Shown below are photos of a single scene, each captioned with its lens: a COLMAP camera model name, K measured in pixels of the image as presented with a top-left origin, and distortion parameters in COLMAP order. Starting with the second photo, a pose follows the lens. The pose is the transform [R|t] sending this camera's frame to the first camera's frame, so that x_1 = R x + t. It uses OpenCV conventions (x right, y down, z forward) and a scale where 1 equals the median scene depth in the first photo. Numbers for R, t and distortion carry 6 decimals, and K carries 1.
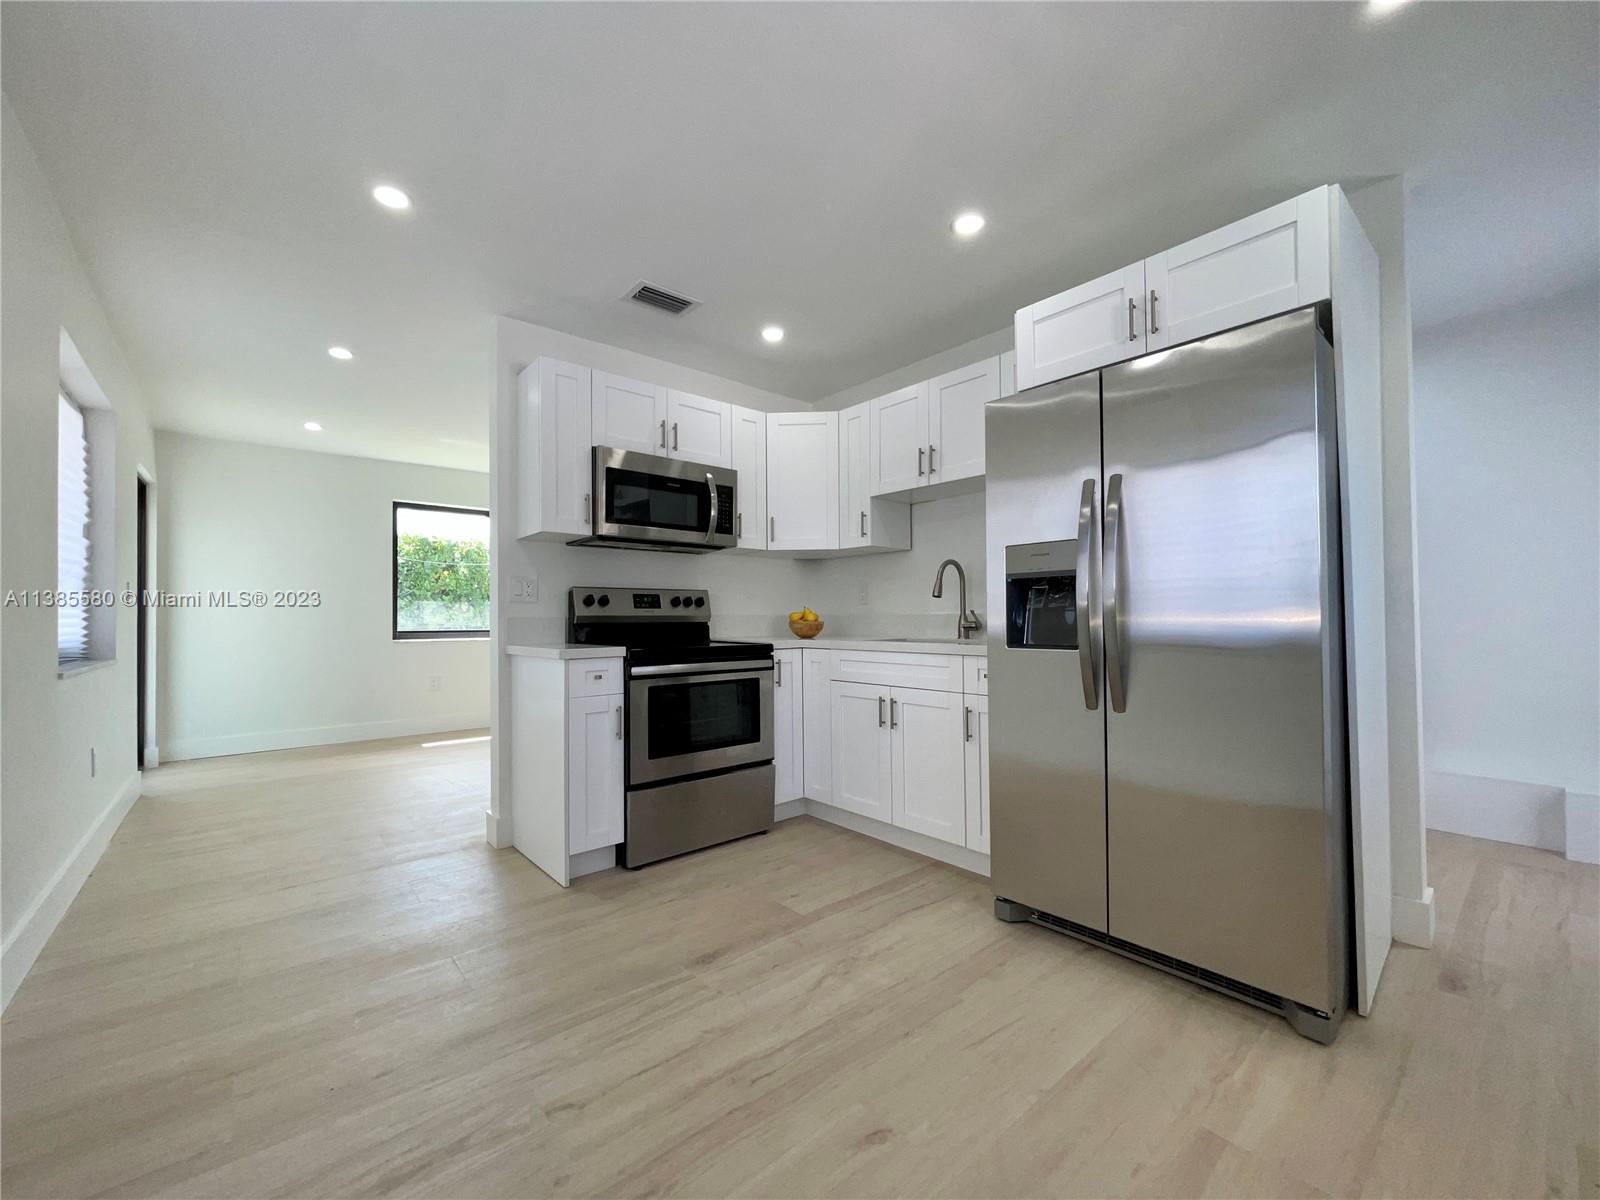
lens RADIAL K [[646.3, 0, 800.8], [0, 646.3, 606.4], [0, 0, 1]] dist [0.003153, 0.000079]
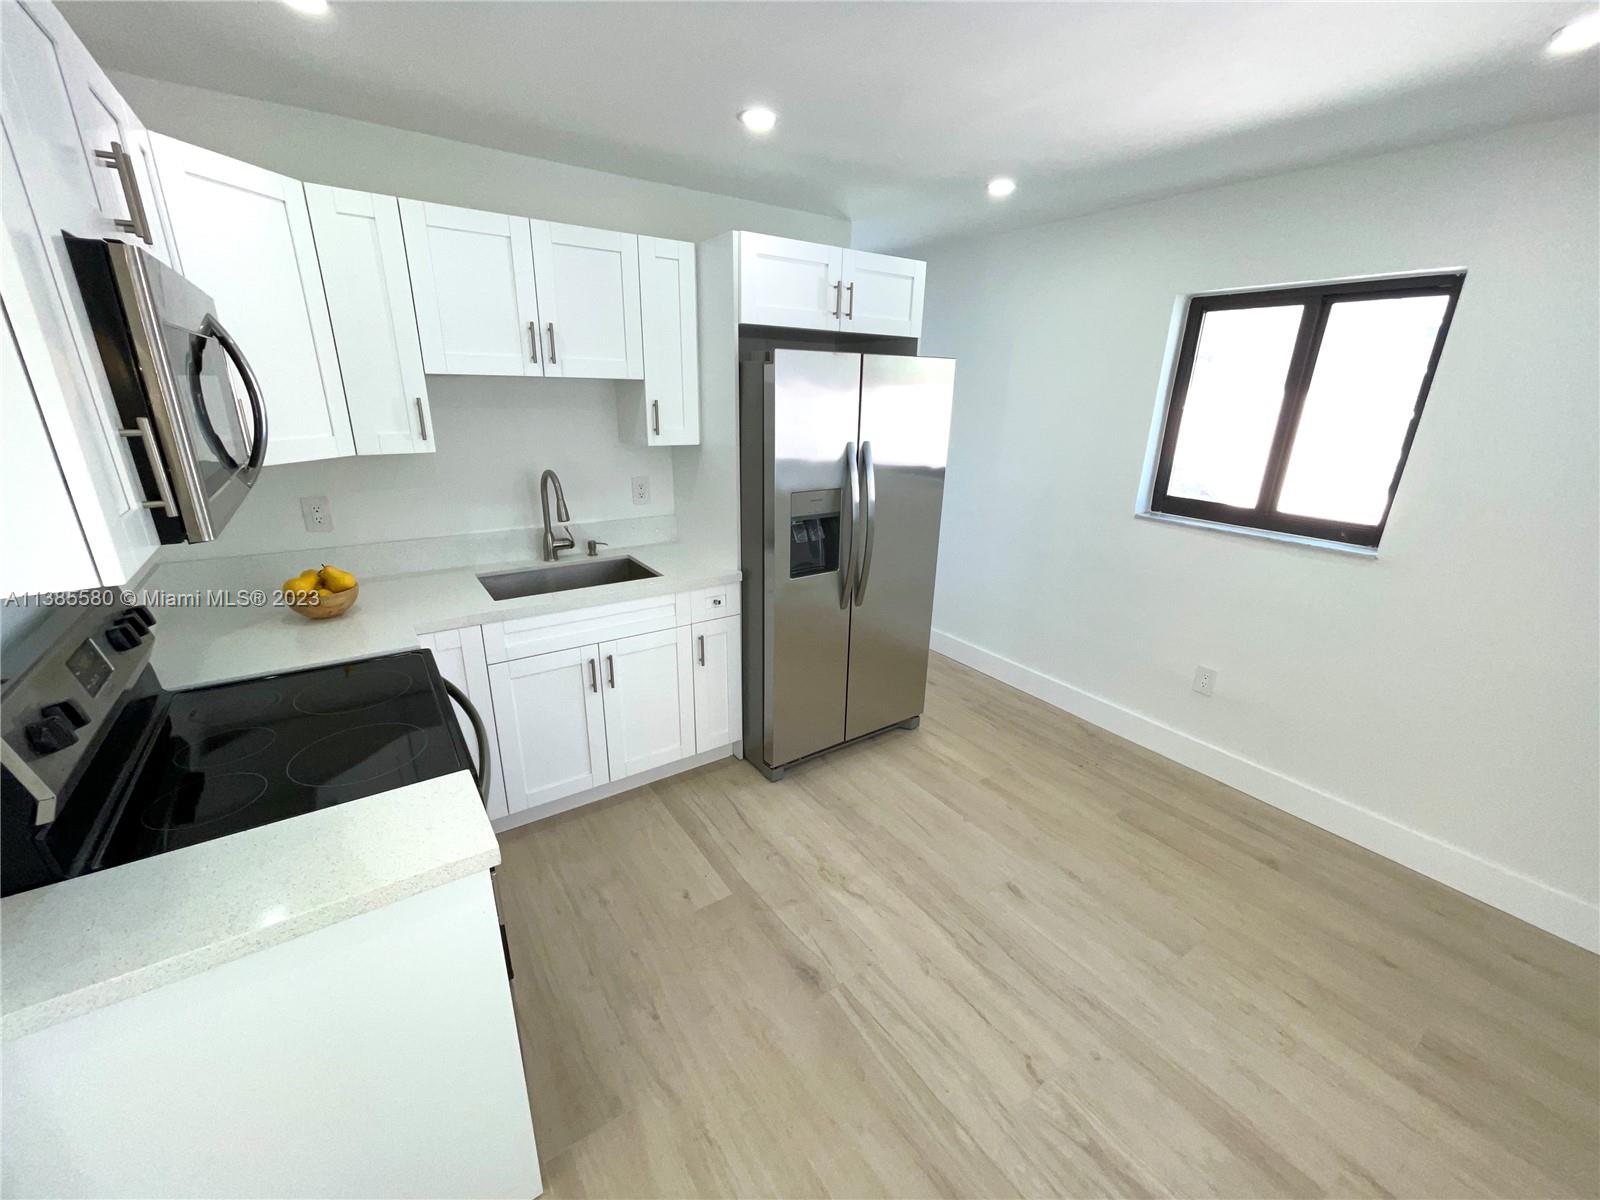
lens RADIAL K [[646.3, 0, 800.8], [0, 646.3, 606.4], [0, 0, 1]] dist [0.003153, 0.000079]
pose [[0.108655, -0.314937, 0.942873, -0.558755], [-0.046350, 0.945851, 0.321273, -0.187172], [-0.992998, -0.078610, 0.088174, 0.603625]]
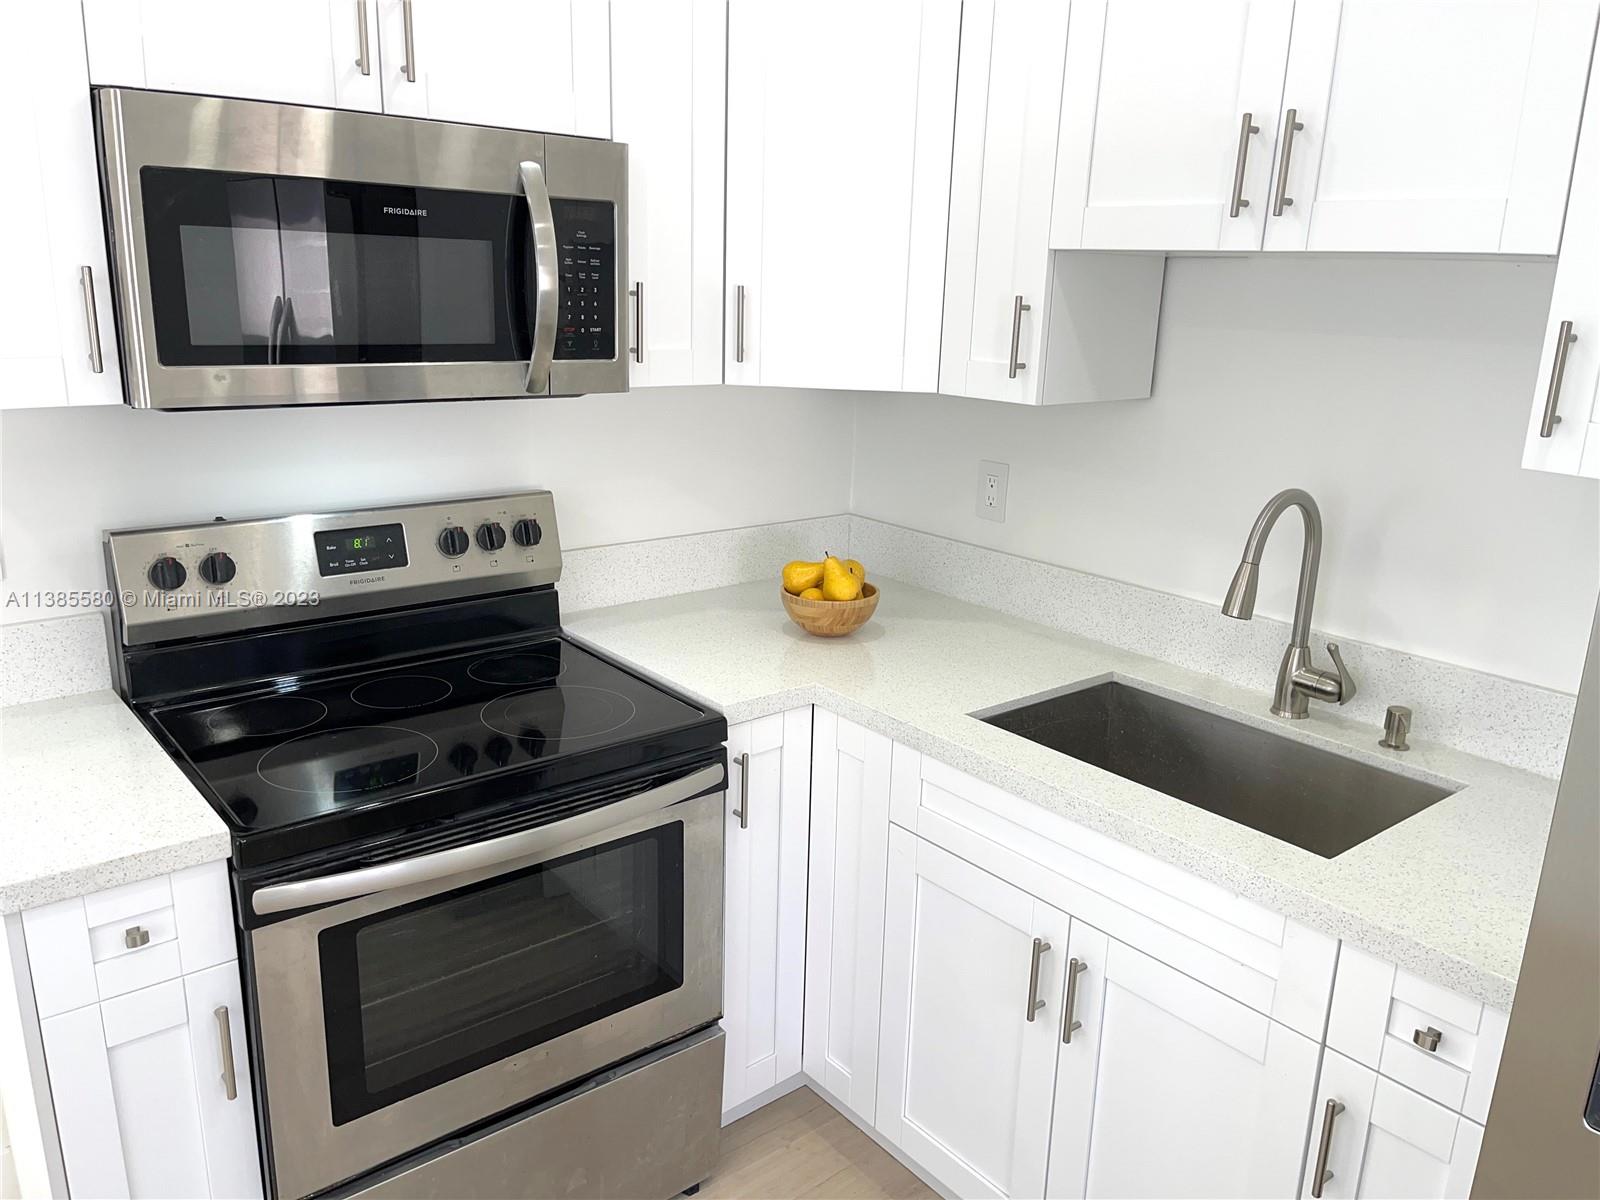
lens RADIAL K [[1201.3, 0, 807.7], [0, 1201.3, 609.3], [0, 0, 1]] dist [0.011159, -0.000783]
pose [[0.999029, 0.042879, -0.010116, 0.003607], [-0.038124, 0.956485, 0.289279, -0.178923], [0.022080, -0.288613, 0.957191, 0.413467]]
